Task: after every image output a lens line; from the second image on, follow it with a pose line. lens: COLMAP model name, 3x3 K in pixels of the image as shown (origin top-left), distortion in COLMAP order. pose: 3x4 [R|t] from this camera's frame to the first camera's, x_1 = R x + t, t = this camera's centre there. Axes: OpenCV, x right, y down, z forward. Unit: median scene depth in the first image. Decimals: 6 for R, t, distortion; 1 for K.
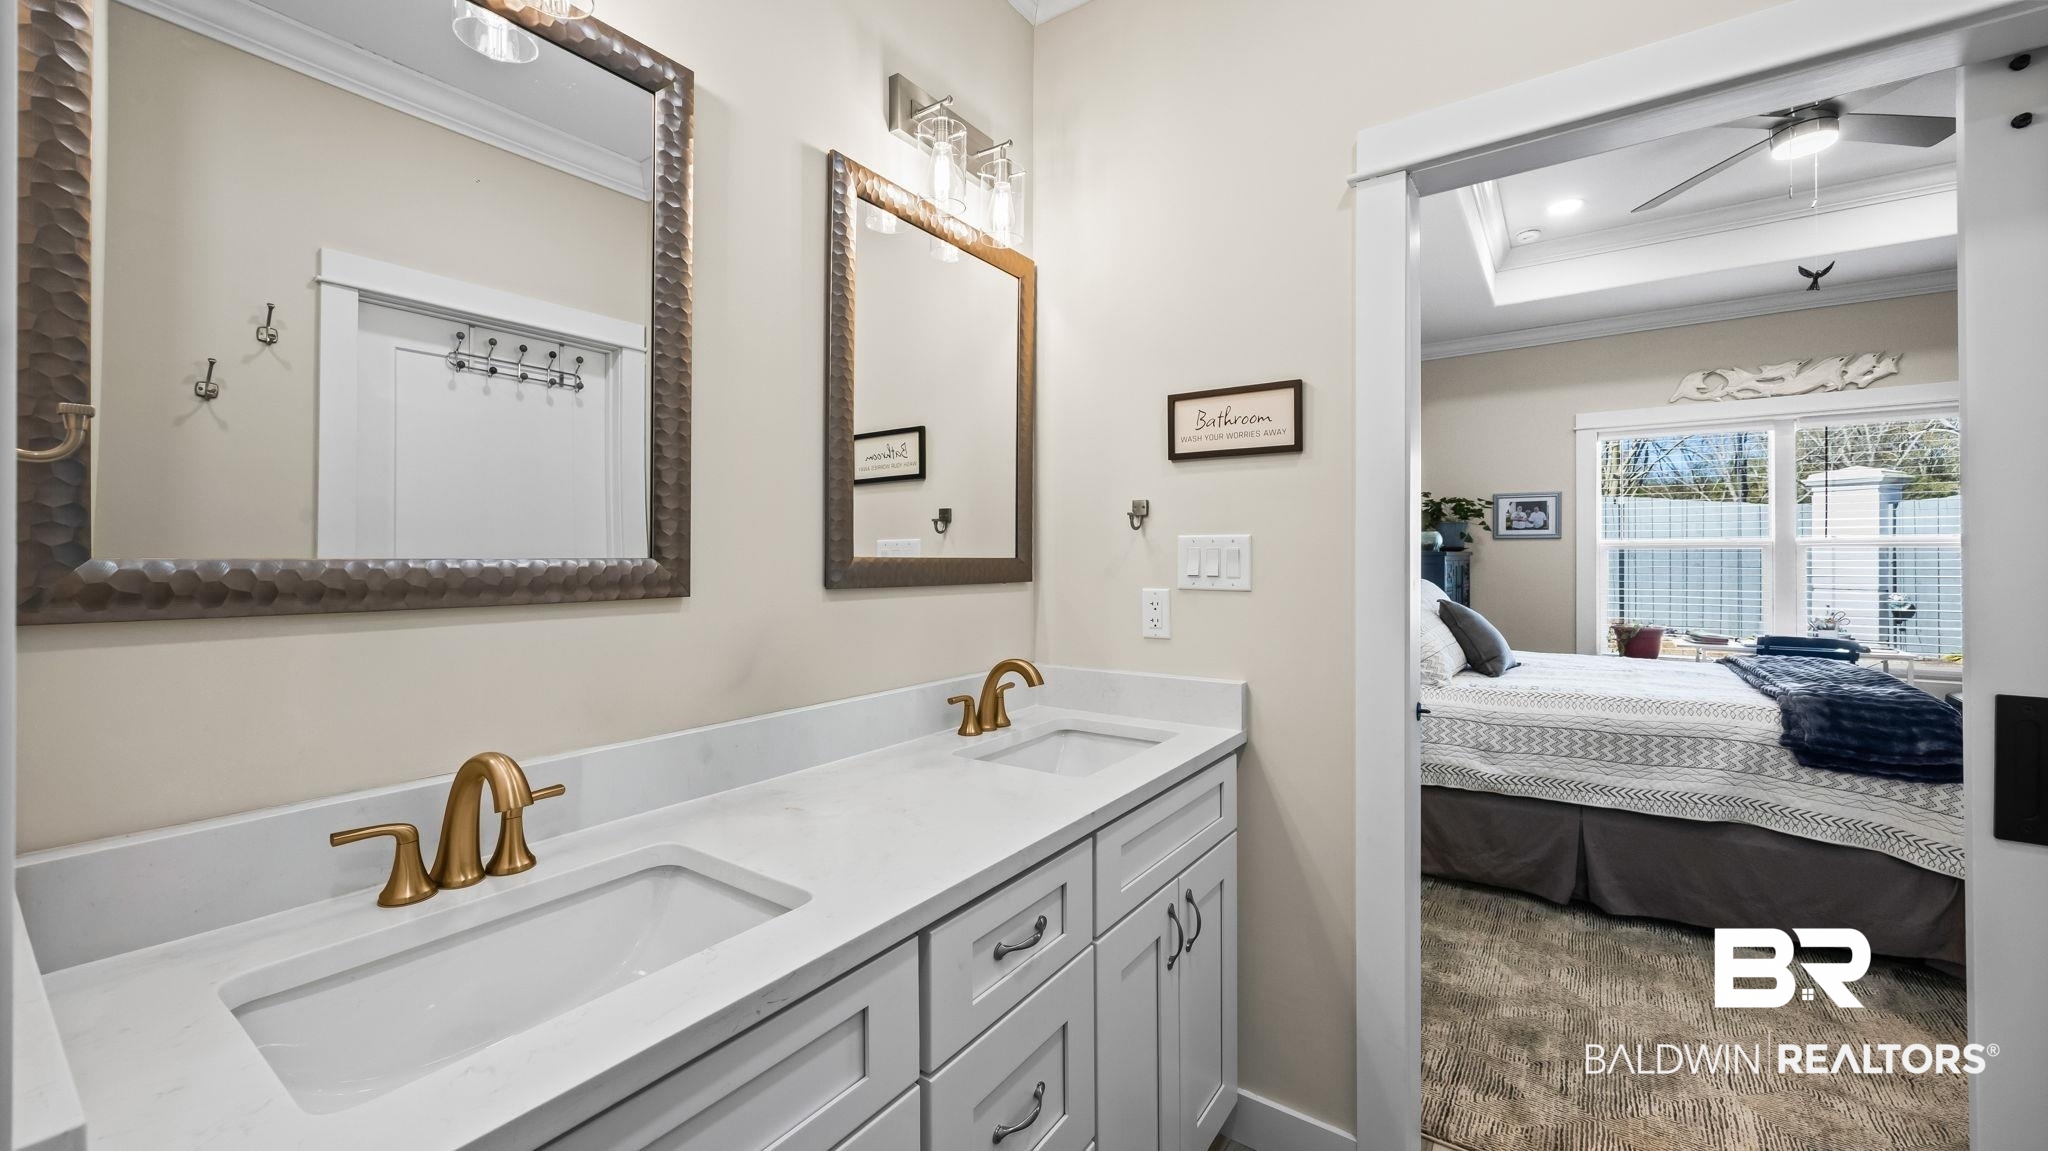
lens RADIAL K [[794.4, 0, 1012.5], [0, 794.4, 564.9], [0, 0, 1]] dist [0.000354, 0.000177]
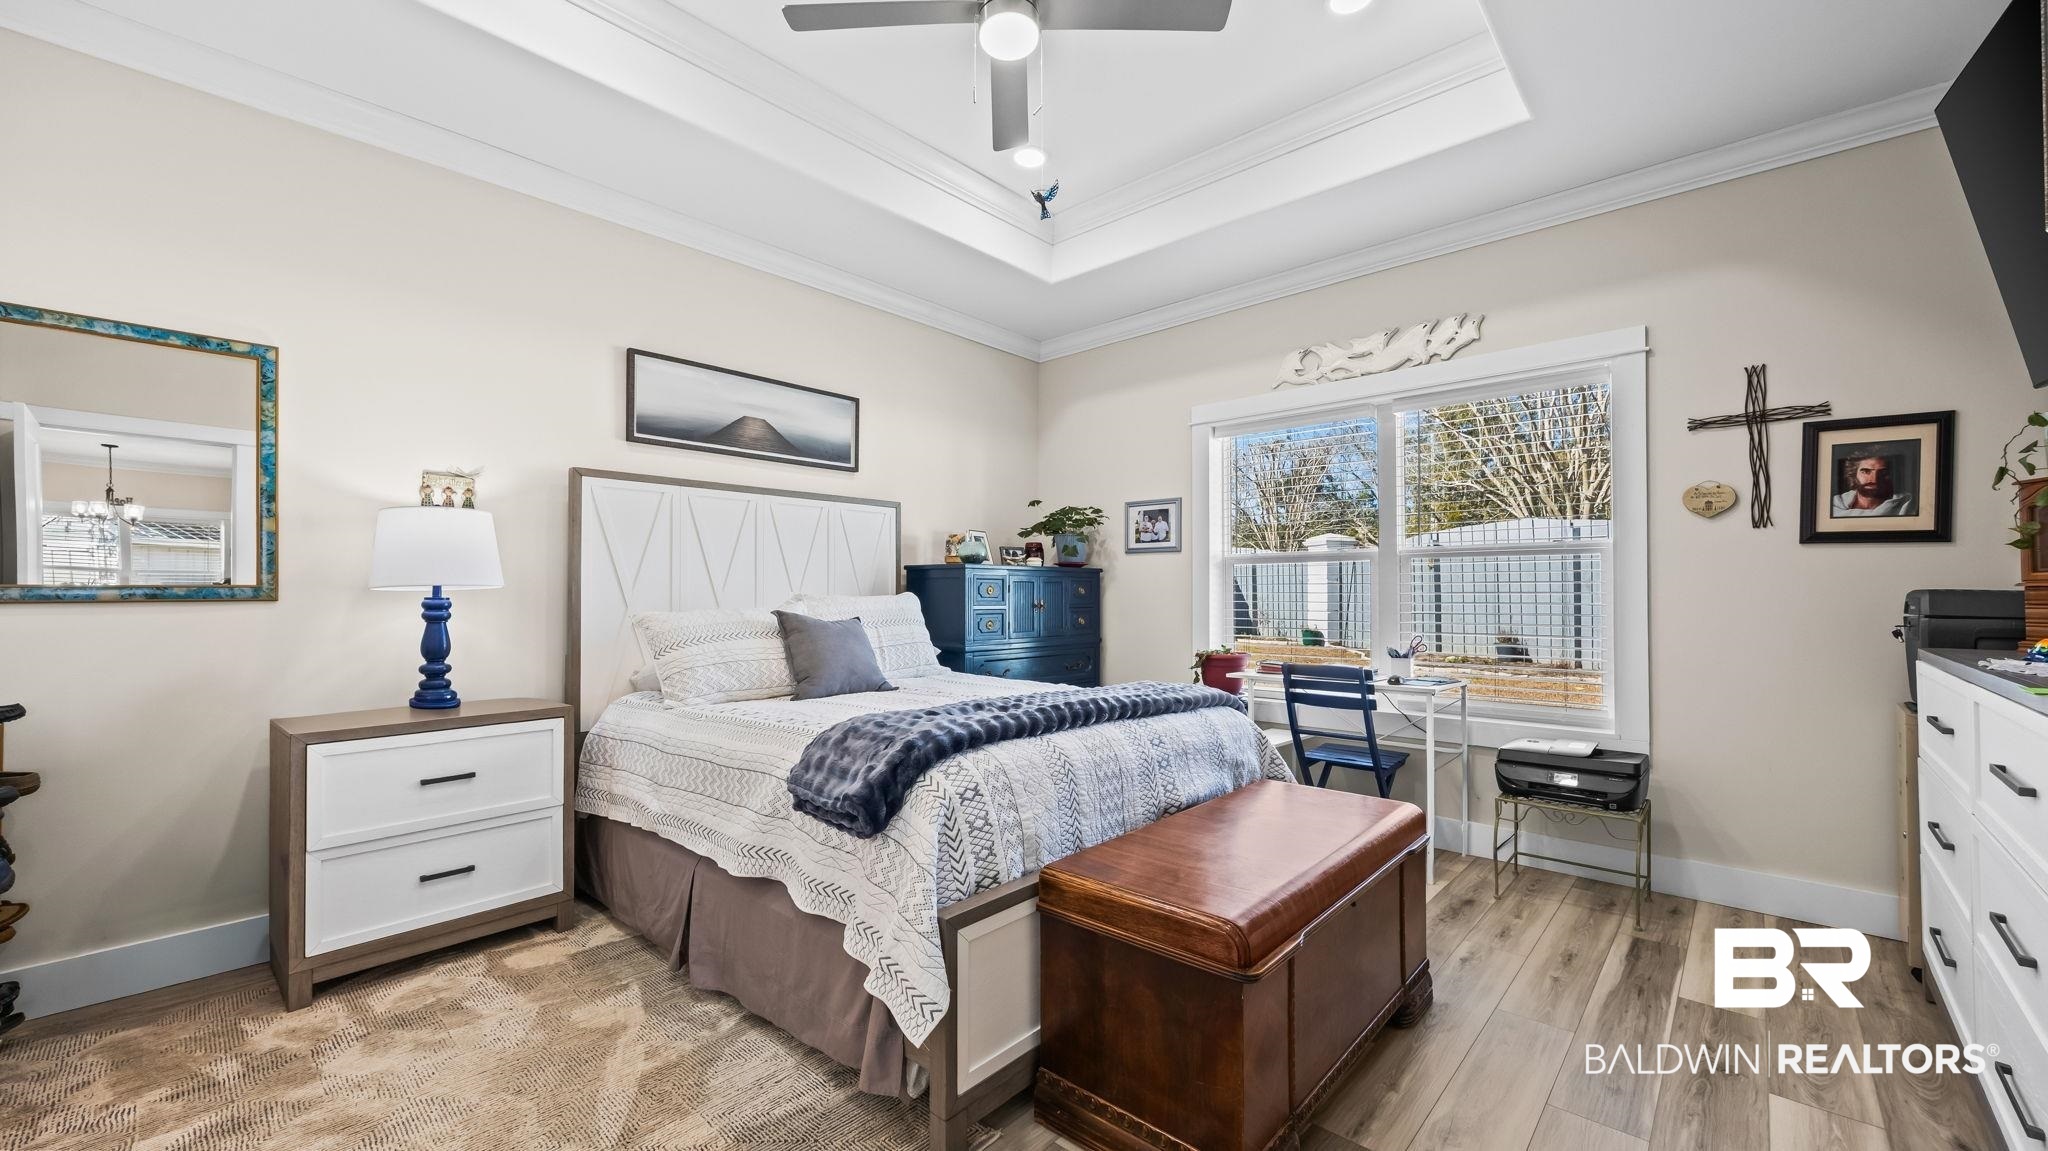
lens RADIAL K [[794.4, 0, 1023.4], [0, 794.4, 581.7], [0, 0, 1]] dist [0.000354, 0.000177]
pose [[0.992354, -0.001837, -0.123413, 0.625114], [-0.001974, 0.999525, -0.030749, 0.026607], [0.123411, 0.030758, 0.991879, 0.122719]]
